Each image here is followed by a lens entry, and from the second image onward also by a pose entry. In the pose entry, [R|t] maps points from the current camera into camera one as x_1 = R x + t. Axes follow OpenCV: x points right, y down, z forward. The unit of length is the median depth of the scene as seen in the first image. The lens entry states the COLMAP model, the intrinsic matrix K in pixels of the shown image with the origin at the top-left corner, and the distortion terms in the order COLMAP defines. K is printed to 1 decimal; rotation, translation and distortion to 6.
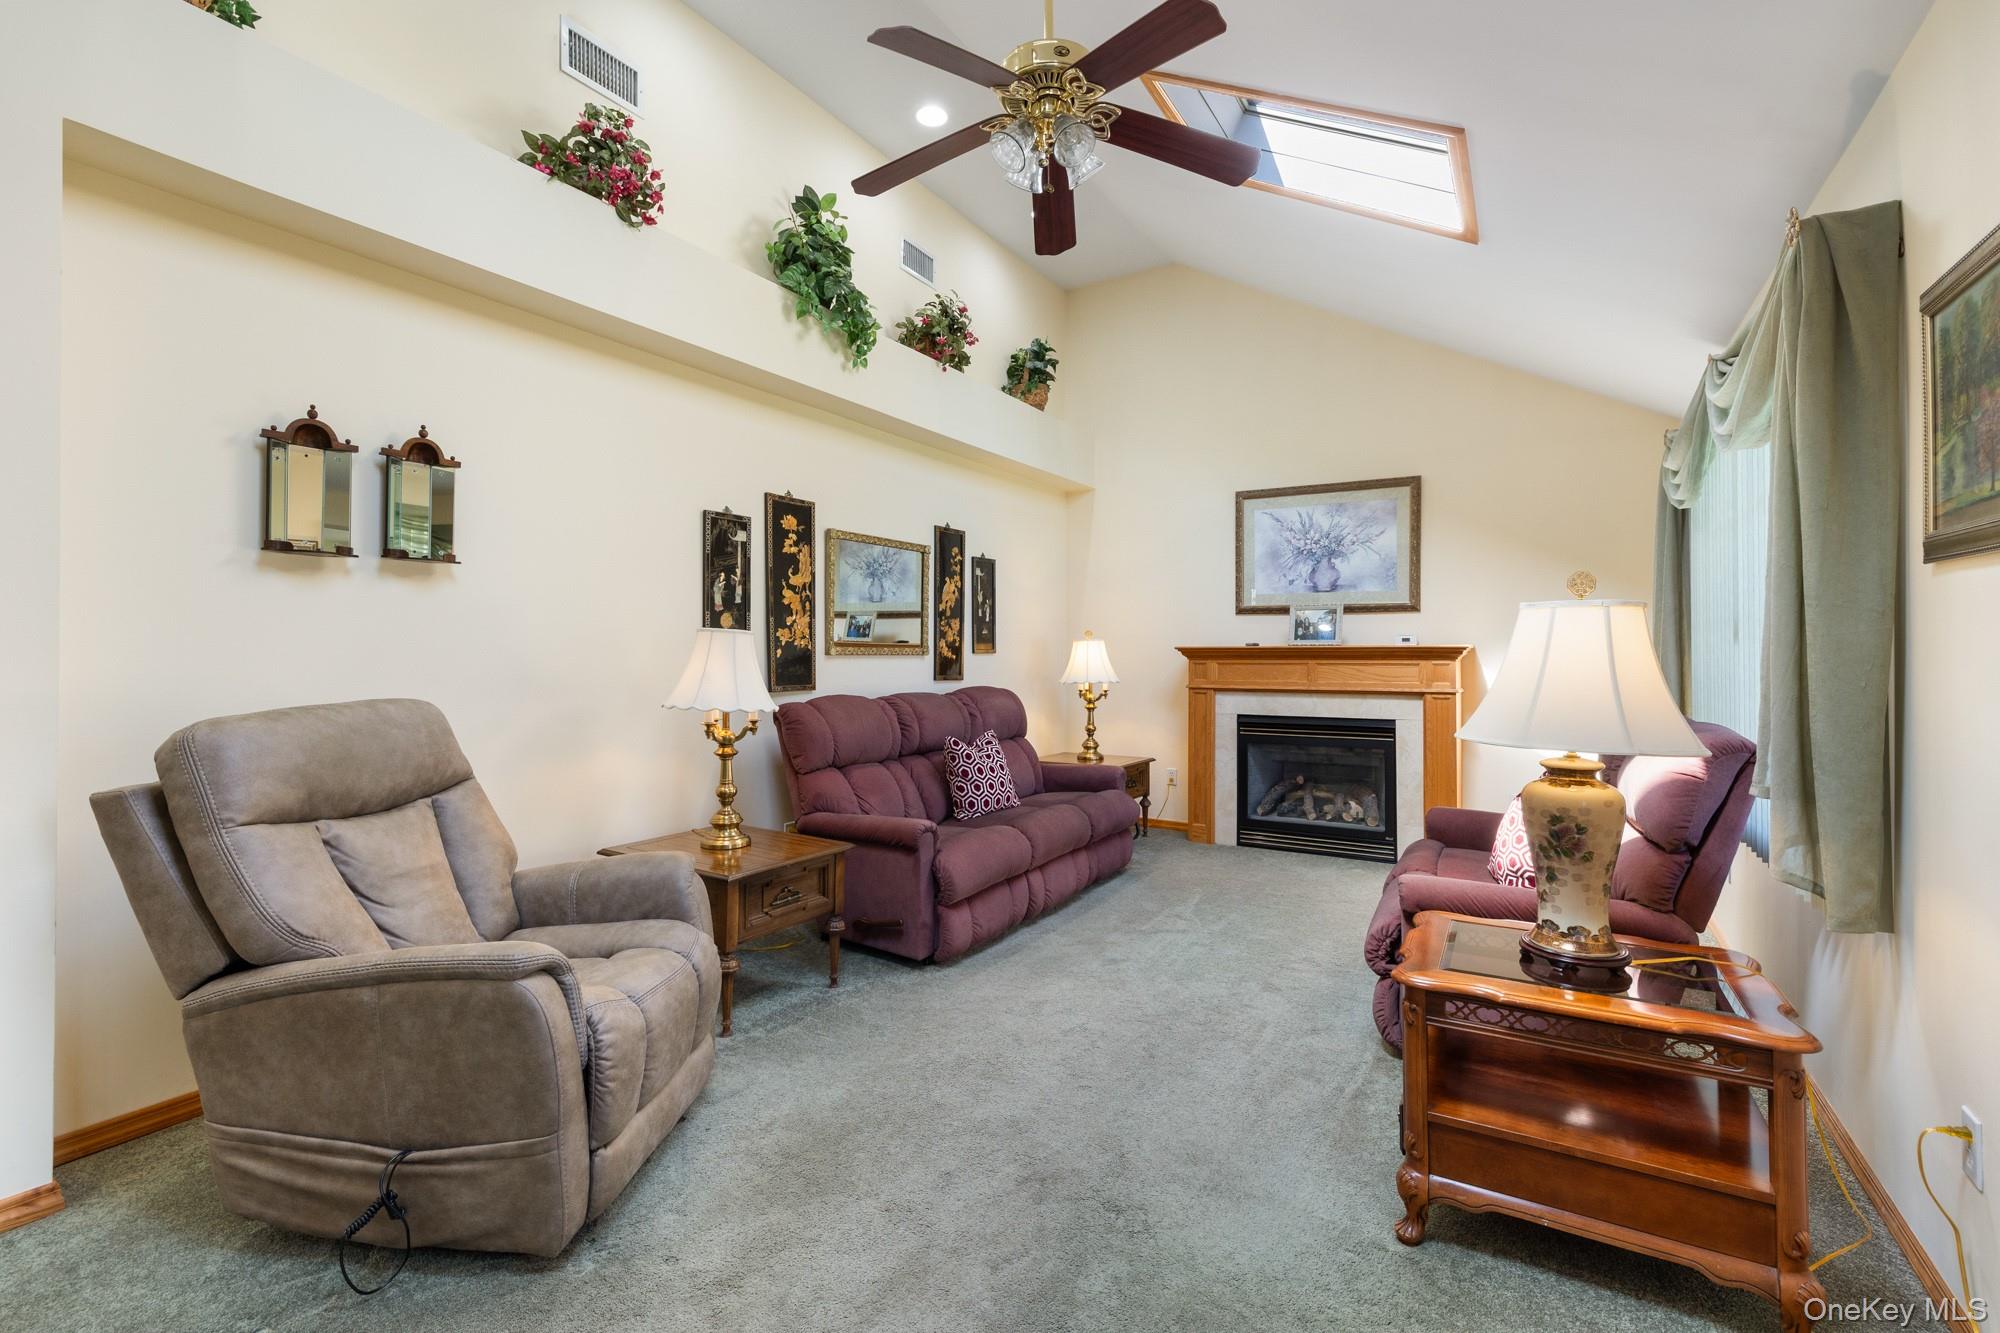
lens RADIAL K [[880.5, 0, 997.8], [0, 880.5, 652.8], [0, 0, 1]] dist [0.000764, 0.000198]
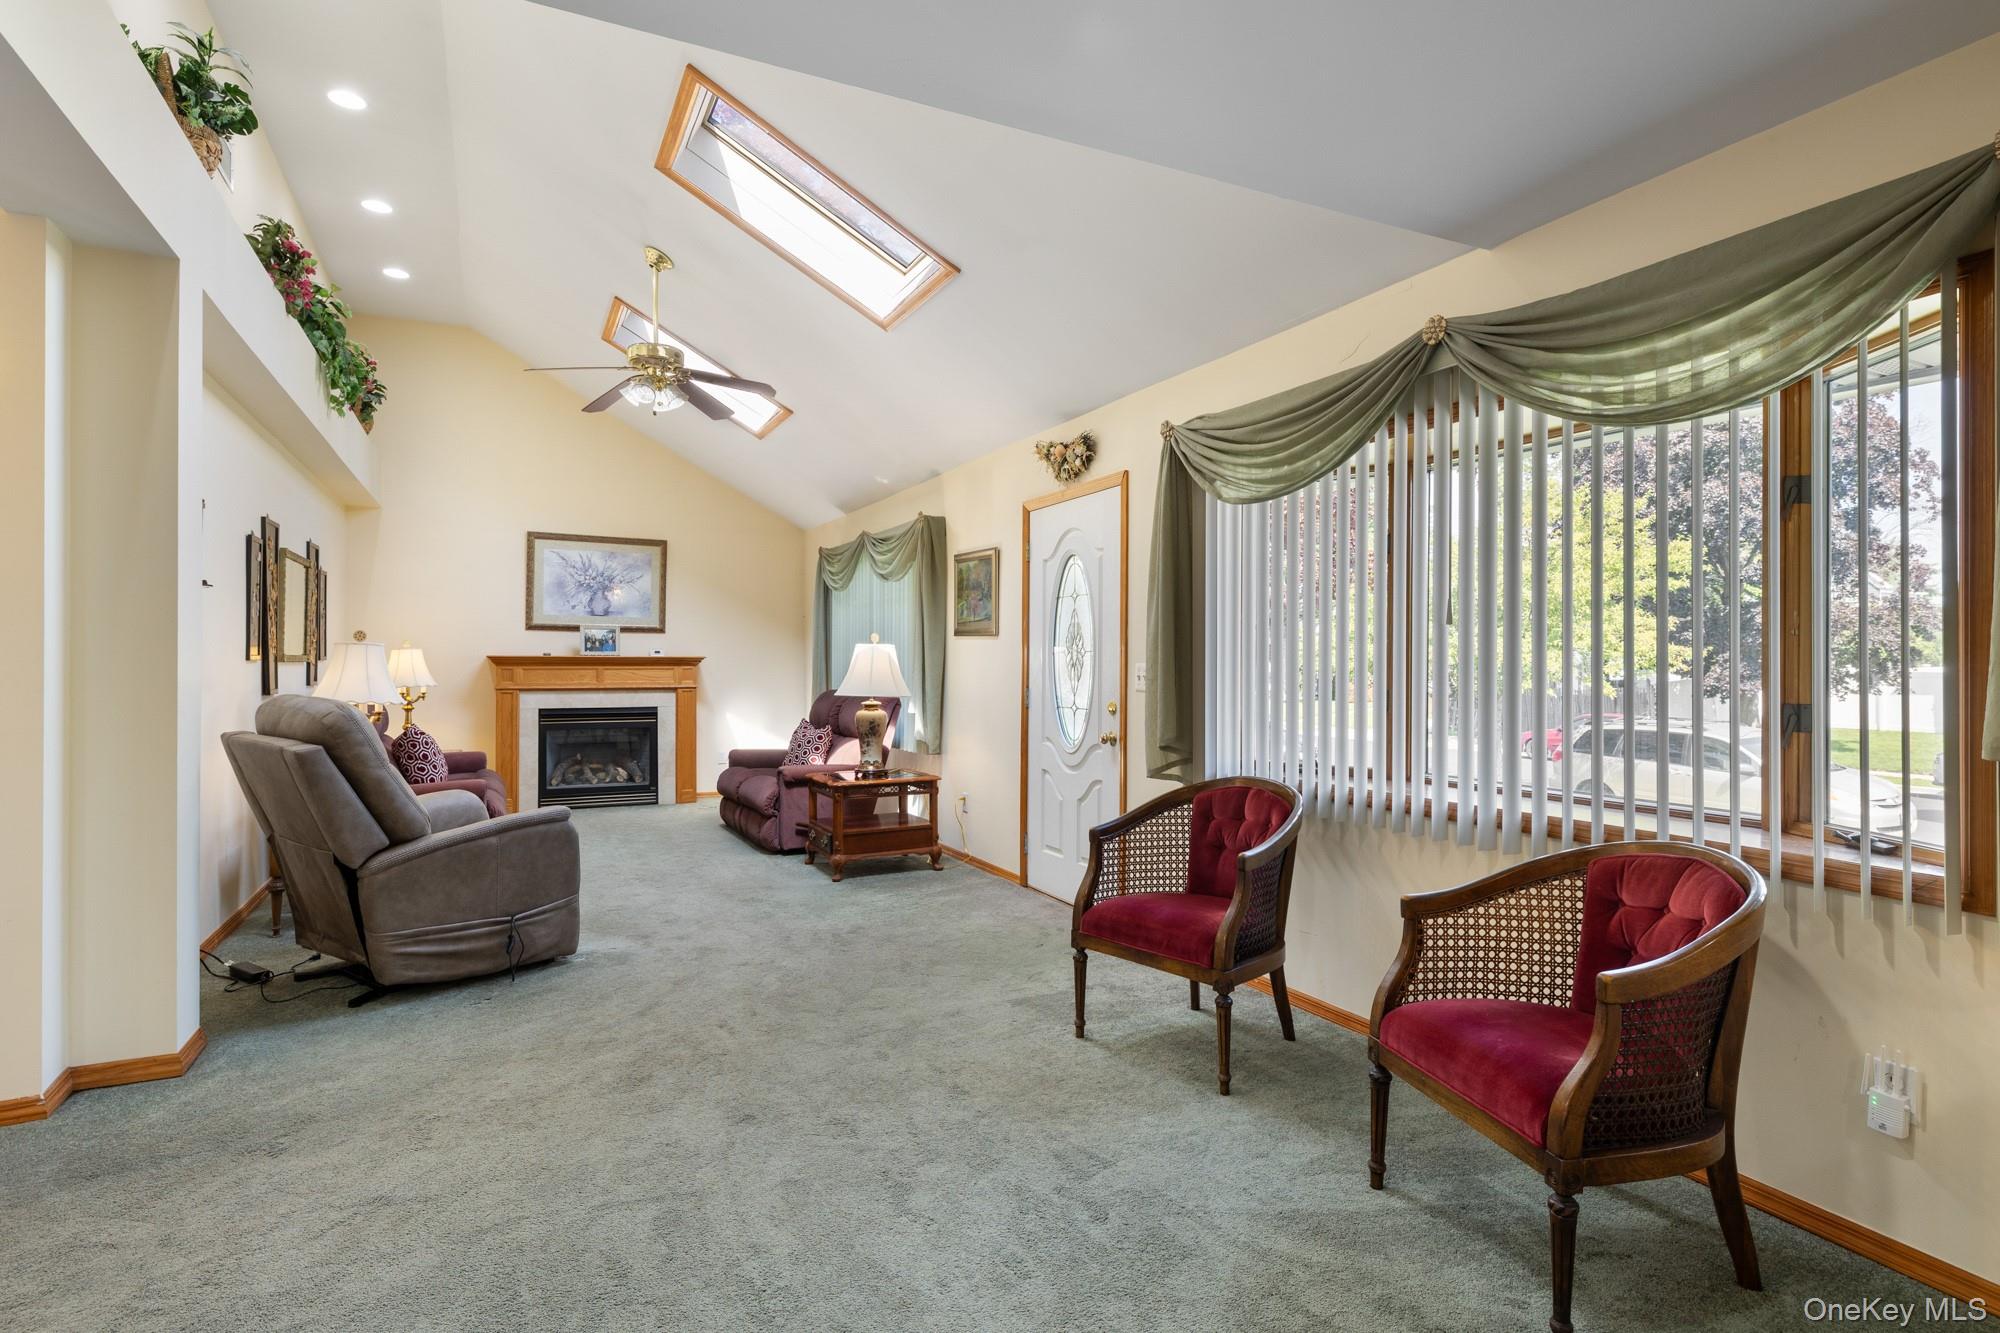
lens RADIAL K [[1012.3, 0, 998.2], [0, 1012.3, 663.4], [0, 0, 1]] dist [-0.003516, 0.000934]
pose [[0.531314, 0.001293, 0.847174, -0.640305], [-0.006665, 0.999974, 0.002654, -0.004209], [-0.847148, -0.007057, 0.531309, -0.356654]]
